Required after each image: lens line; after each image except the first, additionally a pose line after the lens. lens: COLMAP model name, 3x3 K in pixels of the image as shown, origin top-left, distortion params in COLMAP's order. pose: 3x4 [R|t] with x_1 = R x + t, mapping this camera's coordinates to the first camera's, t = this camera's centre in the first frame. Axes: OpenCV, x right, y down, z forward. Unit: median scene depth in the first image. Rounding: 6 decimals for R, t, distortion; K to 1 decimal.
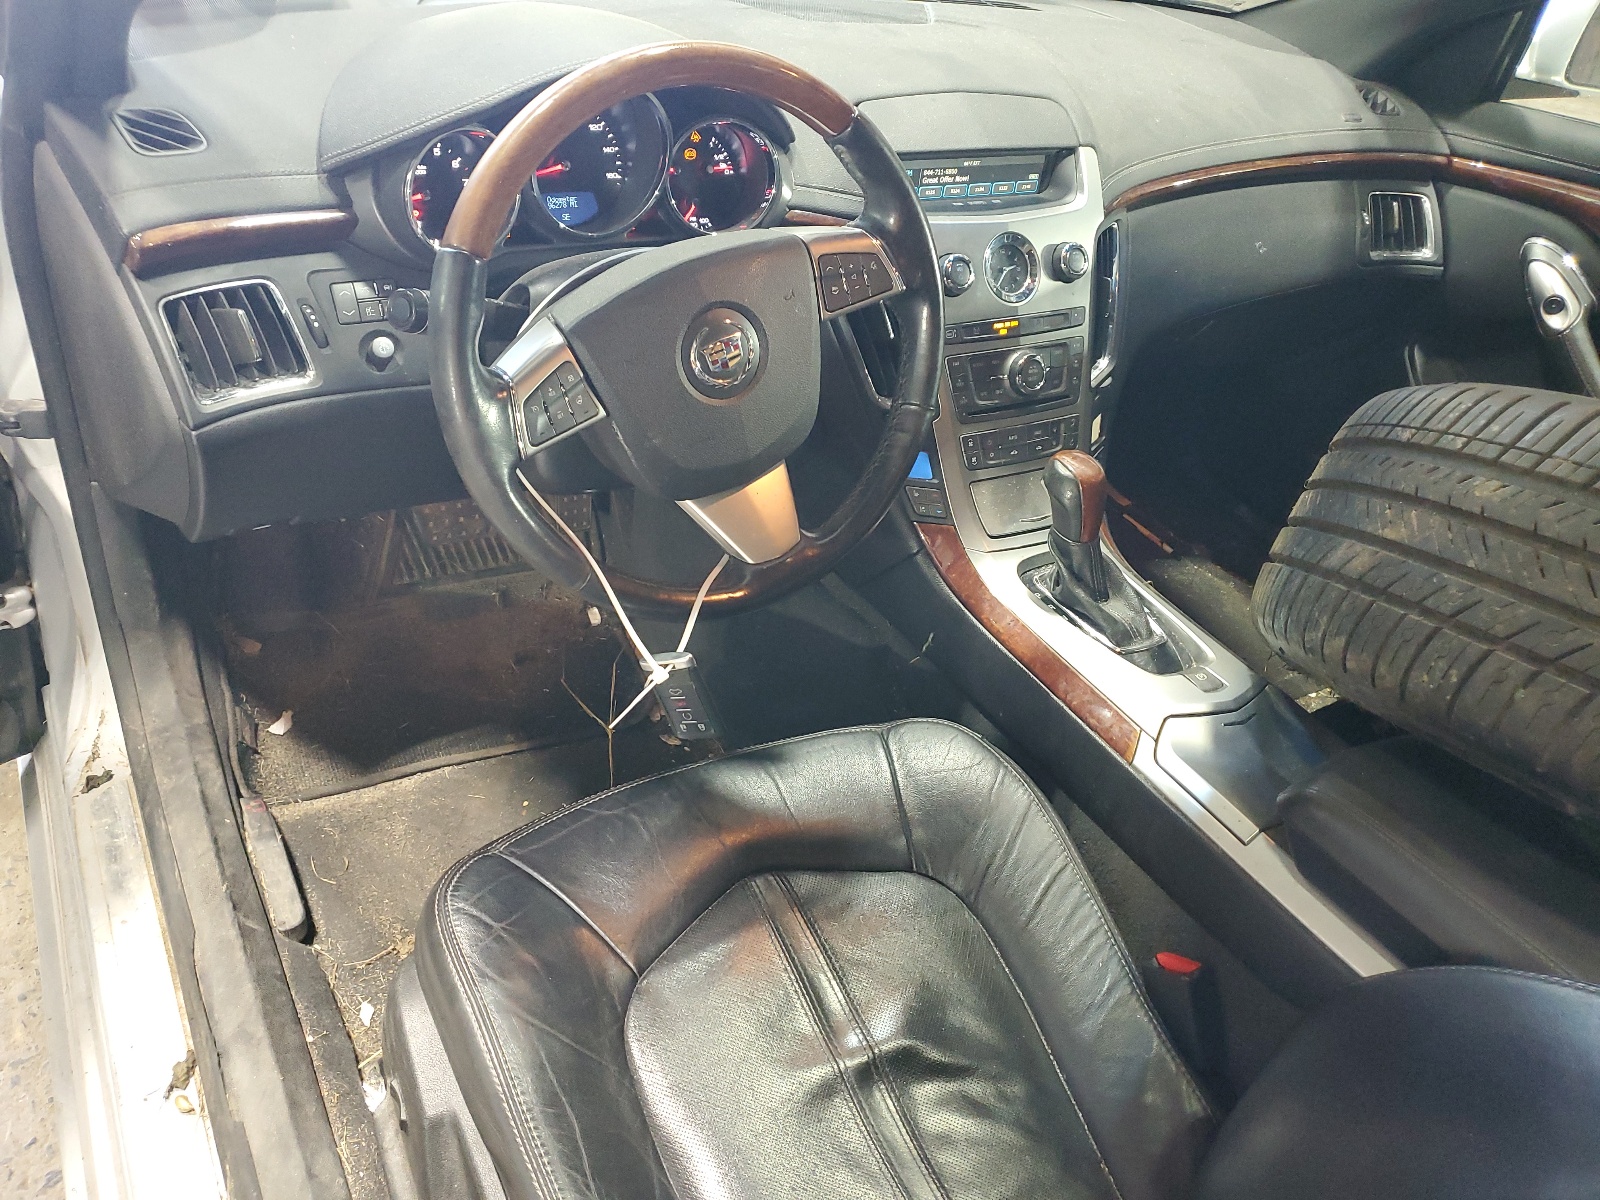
lens RADIAL K [[1216.7, 0, 800.7], [0, 1216.7, 596.4], [0, 0, 1]] dist [0.034335, 0.000840]
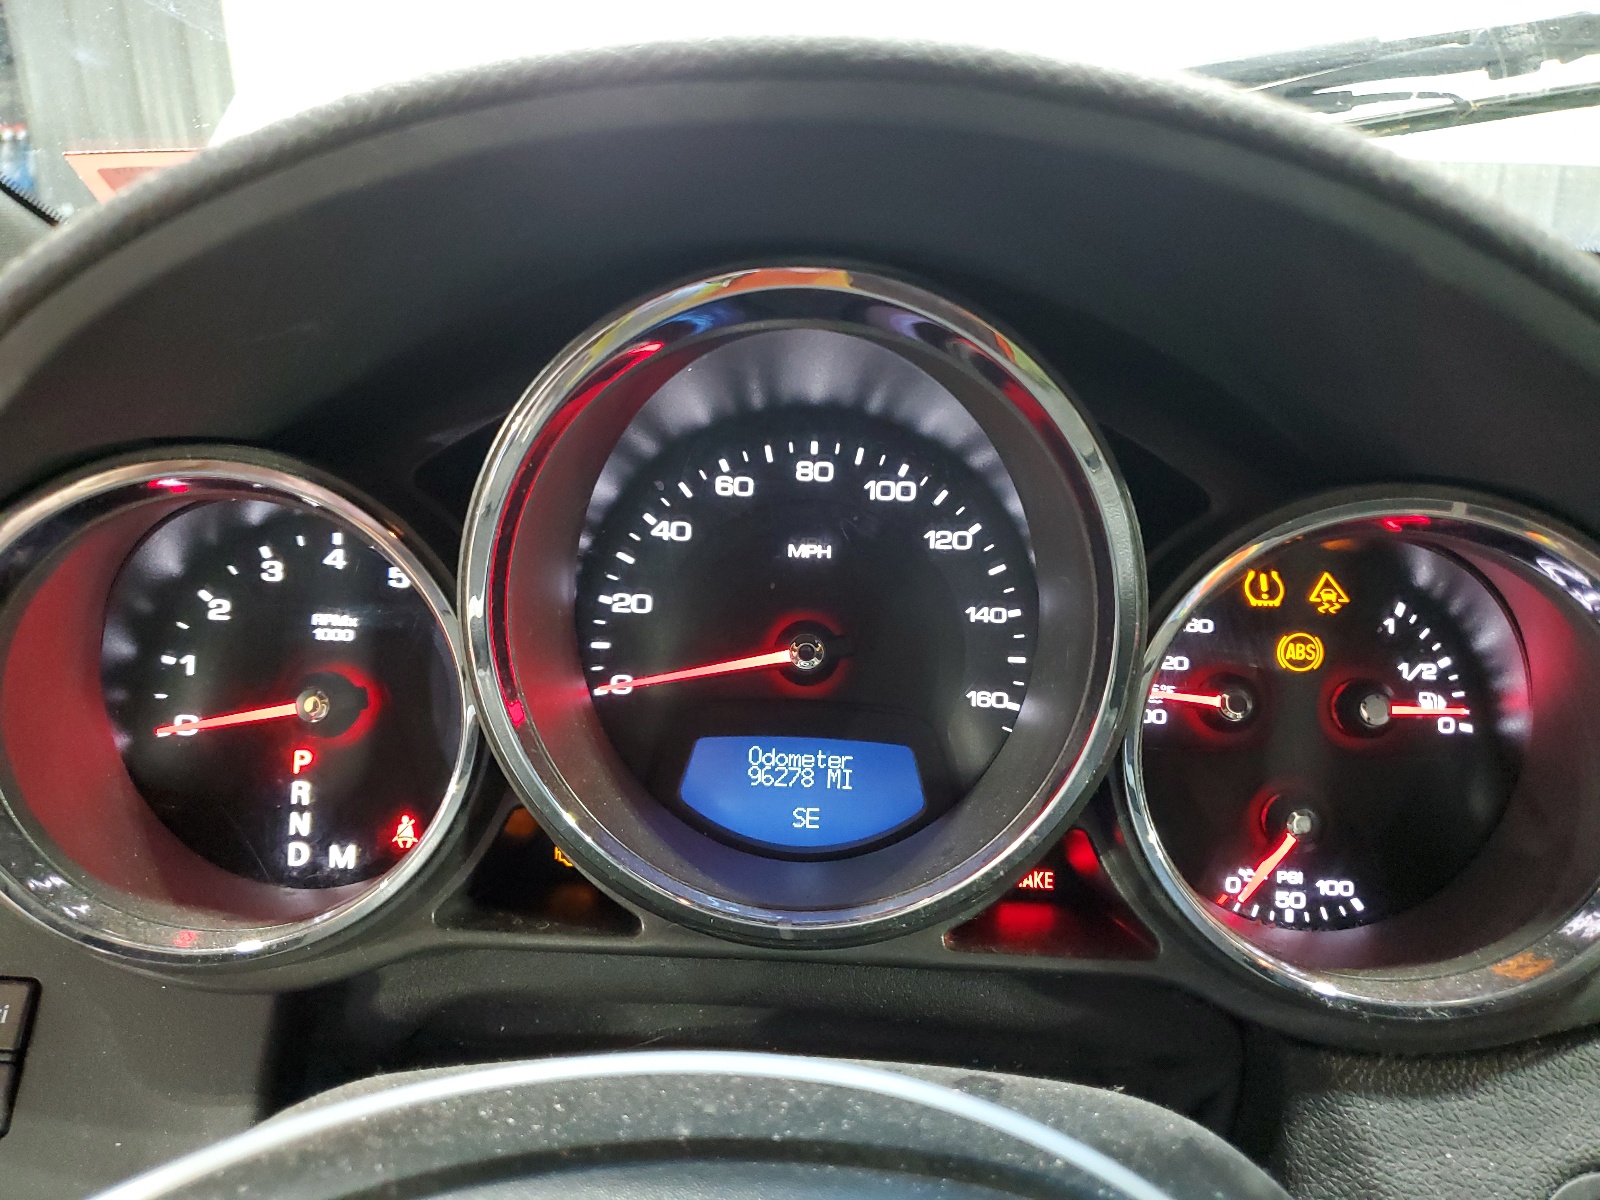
lens RADIAL K [[1216.7, 0, 804.5], [0, 1216.7, 601.1], [0, 0, 1]] dist [0.034335, 0.000840]
pose [[0.858841, 0.048797, -0.509912, -0.047609], [-0.244590, 0.913707, -0.324522, -0.263332], [0.450075, 0.403433, 0.796665, 0.748292]]
